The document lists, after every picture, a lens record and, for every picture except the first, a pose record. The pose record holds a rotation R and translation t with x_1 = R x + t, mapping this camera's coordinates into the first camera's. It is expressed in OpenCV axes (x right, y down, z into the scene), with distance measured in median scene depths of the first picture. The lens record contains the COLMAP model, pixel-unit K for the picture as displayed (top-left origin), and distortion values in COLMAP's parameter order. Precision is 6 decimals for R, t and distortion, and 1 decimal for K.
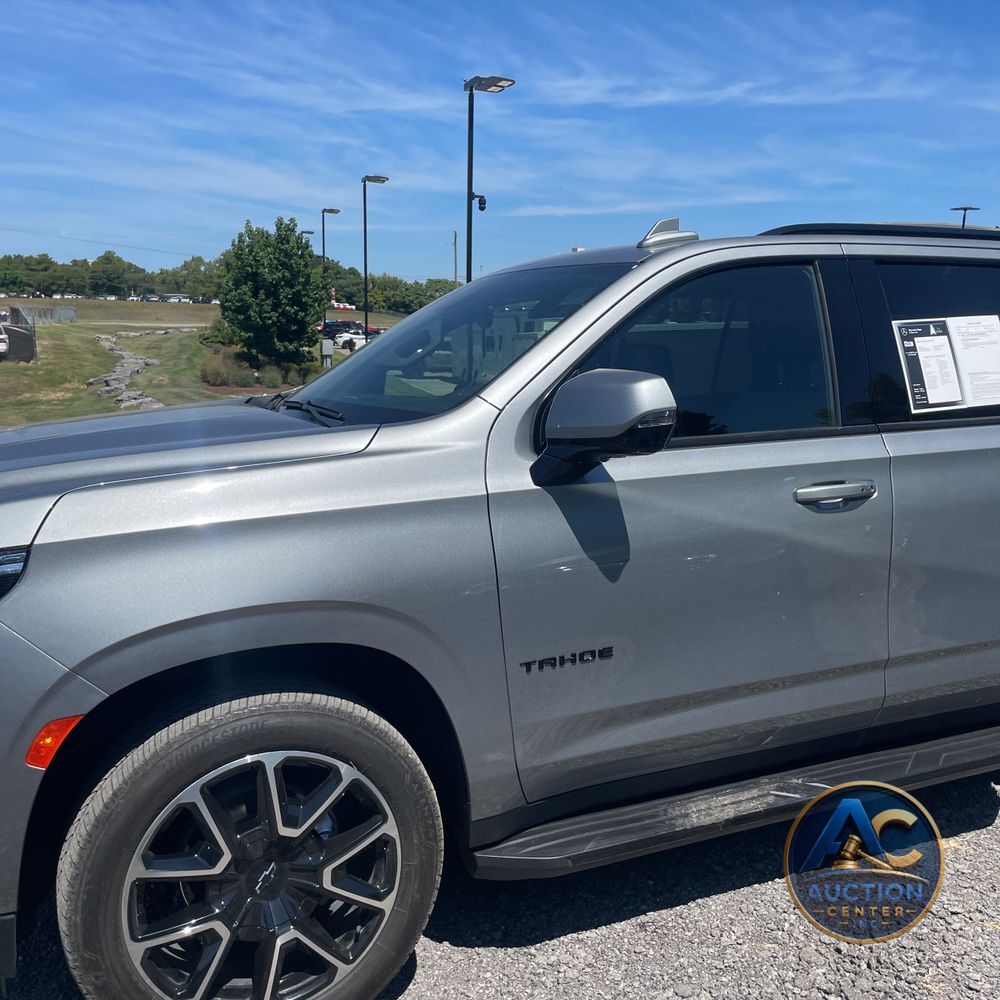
lens RADIAL K [[981.5, 0, 500.0], [0, 981.5, 500.0], [0, 0, 1]] dist [0.109941, -0.155049]
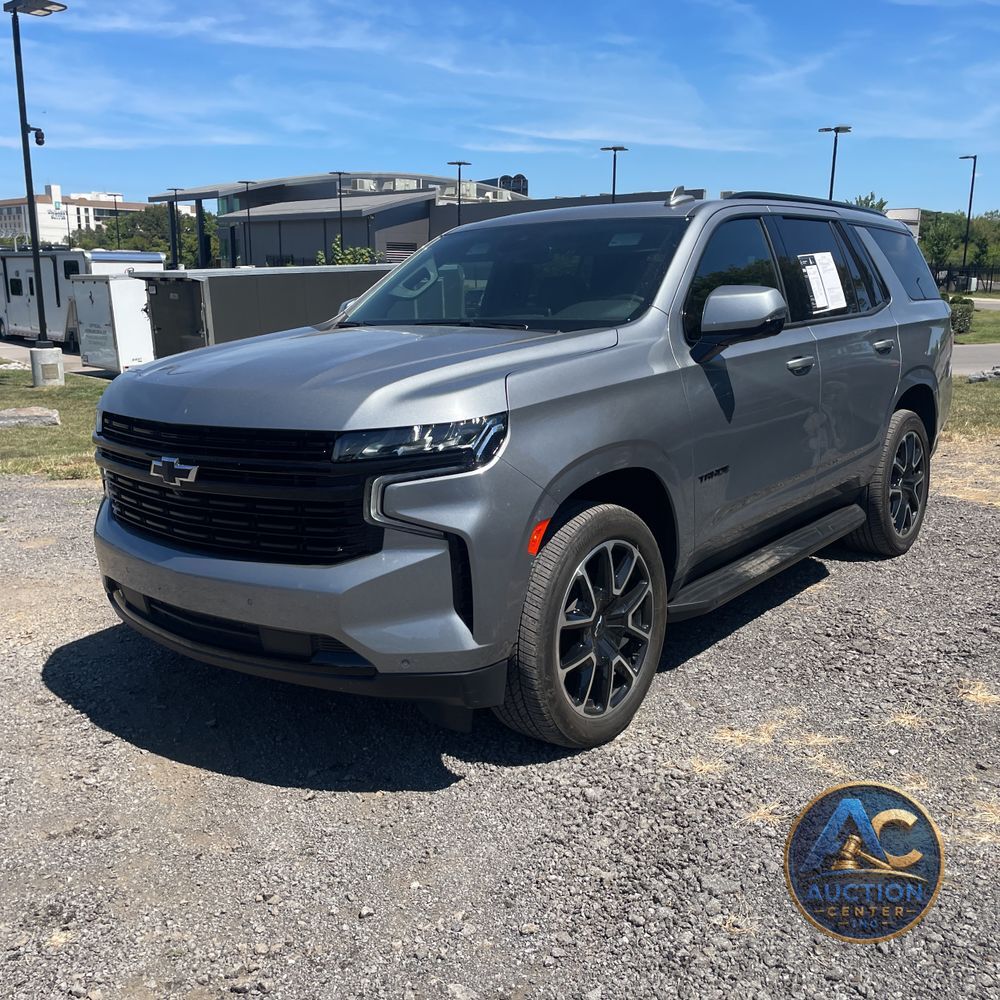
lens RADIAL K [[1020.0, 0, 497.2], [0, 1020.0, 520.5], [0, 0, 1]] dist [-0.004073, -0.024376]
pose [[0.878254, -0.120133, 0.462859, -0.125188], [0.090213, 0.992173, 0.086338, 0.008039], [-0.469608, -0.034071, 0.882217, -0.035047]]
